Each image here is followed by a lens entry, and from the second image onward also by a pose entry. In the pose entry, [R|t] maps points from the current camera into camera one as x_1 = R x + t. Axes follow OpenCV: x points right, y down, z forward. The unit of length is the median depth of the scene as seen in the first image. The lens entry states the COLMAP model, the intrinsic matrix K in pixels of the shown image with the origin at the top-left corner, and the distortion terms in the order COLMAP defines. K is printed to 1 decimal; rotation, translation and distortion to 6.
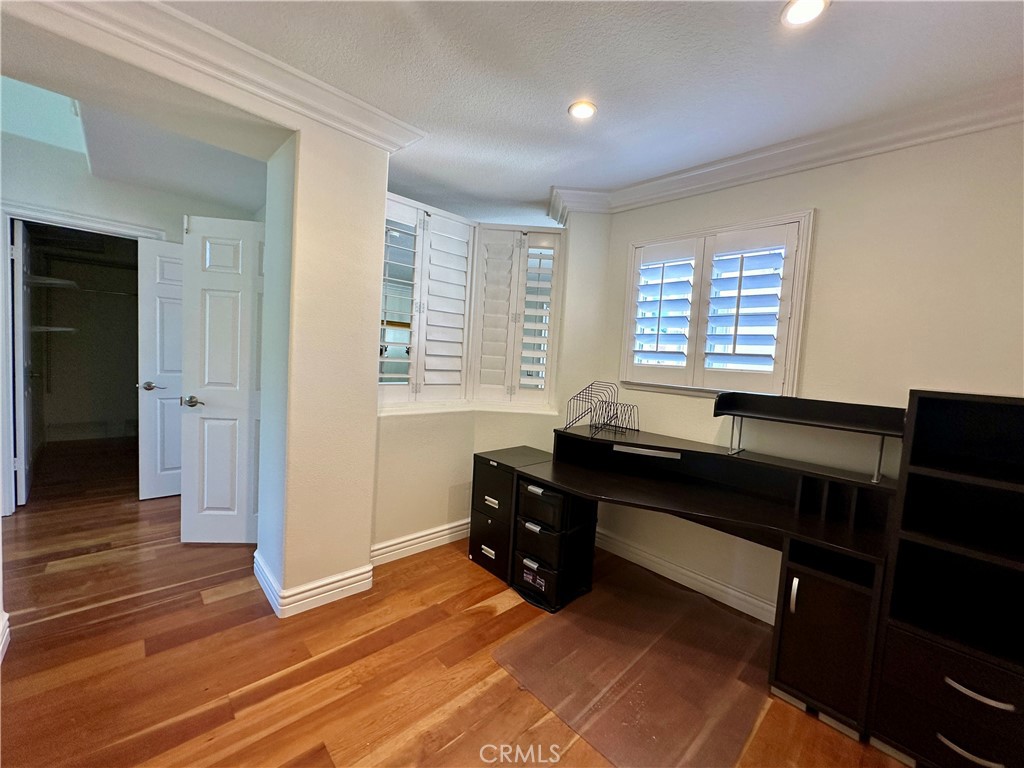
lens RADIAL K [[409.8, 0, 512.7], [0, 409.8, 384.1], [0, 0, 1]] dist [-0.004992, 0.000587]
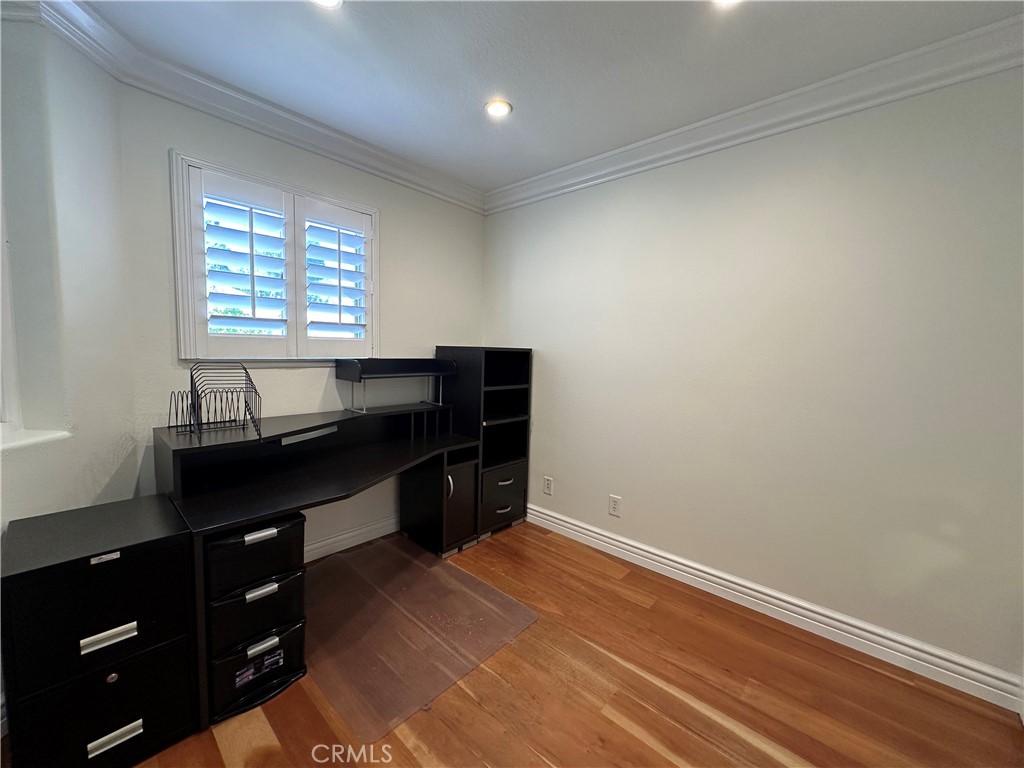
lens RADIAL K [[409.8, 0, 512.3], [0, 409.8, 382.6], [0, 0, 1]] dist [-0.004992, 0.000587]
pose [[-0.069773, -0.149243, 0.986336, -0.669396], [0.034621, 0.987788, 0.151911, -0.078111], [-0.996962, 0.044747, -0.063754, 0.732141]]
